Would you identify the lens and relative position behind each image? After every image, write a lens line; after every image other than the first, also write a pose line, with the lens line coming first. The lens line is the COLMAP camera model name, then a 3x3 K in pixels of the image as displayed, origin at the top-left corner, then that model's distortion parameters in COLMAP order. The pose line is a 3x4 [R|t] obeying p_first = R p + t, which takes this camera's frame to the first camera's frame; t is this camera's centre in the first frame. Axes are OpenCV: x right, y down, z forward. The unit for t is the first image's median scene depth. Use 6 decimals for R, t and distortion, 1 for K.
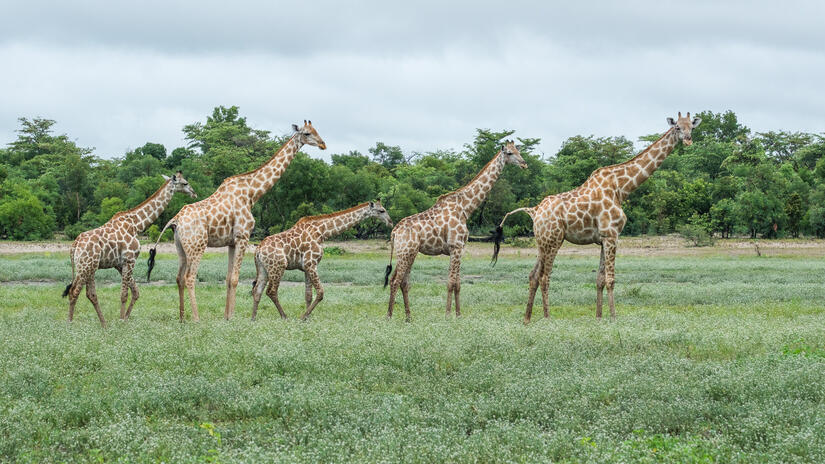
lens RADIAL K [[3769.3, 0, 412.5], [0, 3769.3, 232.3], [0, 0, 1]] dist [-0.037584, 0.000000]
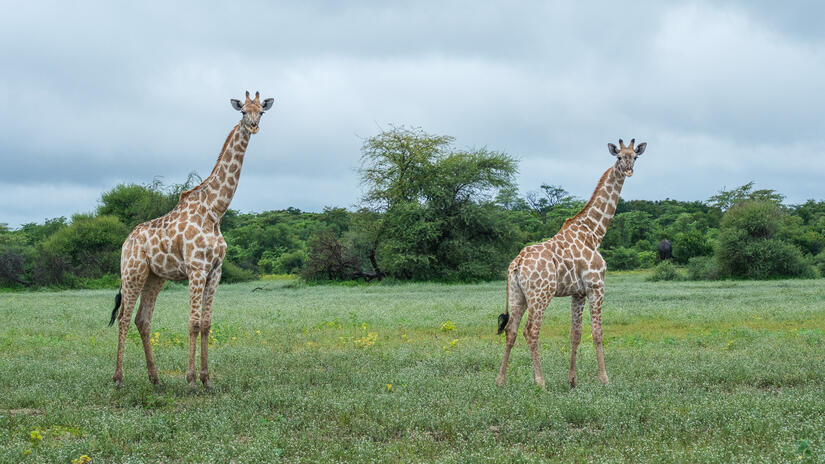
lens RADIAL K [[4085.2, 0, 412.6], [0, 4085.2, 231.9], [0, 0, 1]] dist [0.057237, 0.000000]
pose [[-0.913686, -0.000723, -0.406420, 0.271670], [0.001839, 0.999981, -0.005913, 0.001843], [0.406417, -0.006150, -0.913667, 1.704607]]
